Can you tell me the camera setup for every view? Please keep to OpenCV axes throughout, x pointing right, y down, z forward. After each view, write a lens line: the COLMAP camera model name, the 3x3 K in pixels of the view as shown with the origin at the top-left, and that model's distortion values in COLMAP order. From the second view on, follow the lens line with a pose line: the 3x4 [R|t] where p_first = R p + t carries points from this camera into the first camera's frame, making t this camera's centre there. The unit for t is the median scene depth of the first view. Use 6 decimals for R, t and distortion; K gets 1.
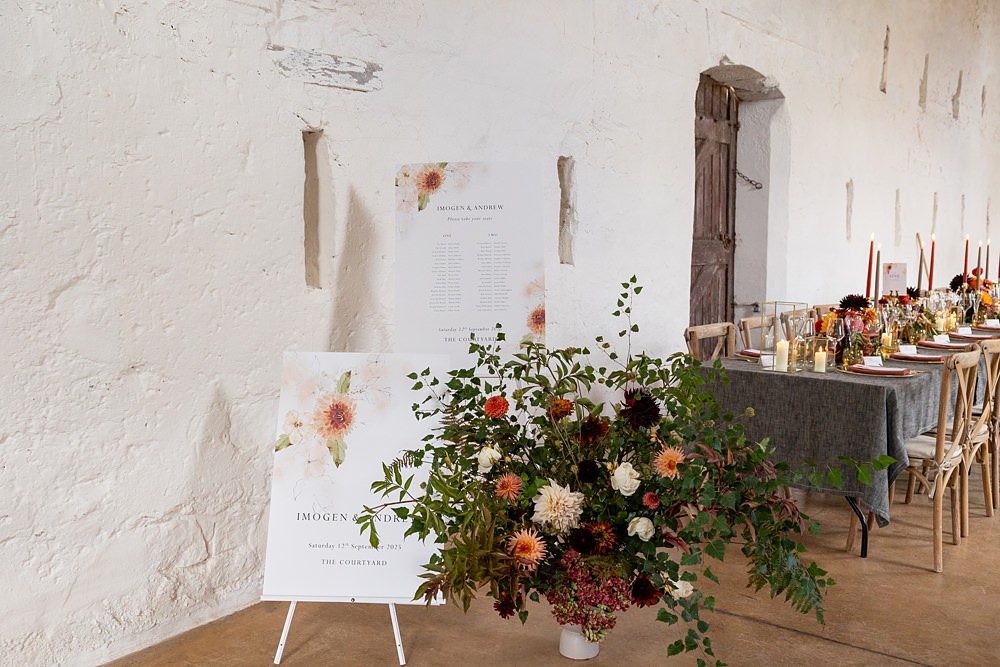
lens RADIAL K [[948.3, 0, 507.1], [0, 948.3, 334.9], [0, 0, 1]] dist [-0.006629, 0.000000]
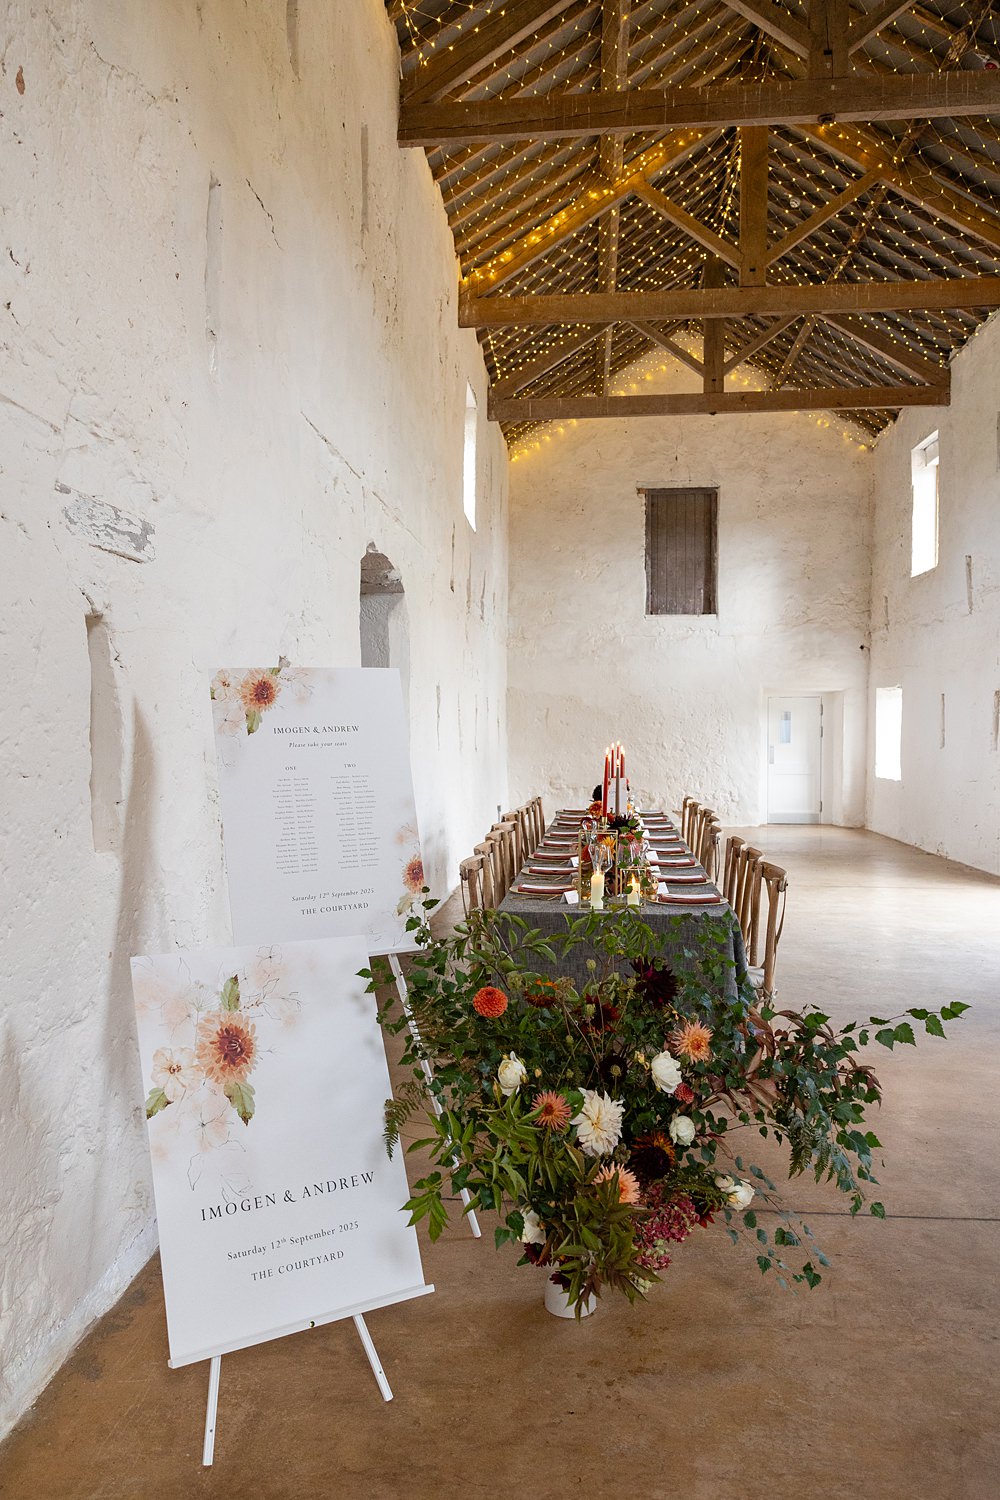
lens RADIAL K [[1083.0, 0, 518.4], [0, 1083.0, 773.8], [0, 0, 1]] dist [0.001016, 0.000517]
pose [[0.848657, -0.025663, 0.528320, -0.392372], [0.062170, 0.996739, -0.051449, -0.051697], [-0.525277, 0.076508, 0.847485, 0.227639]]
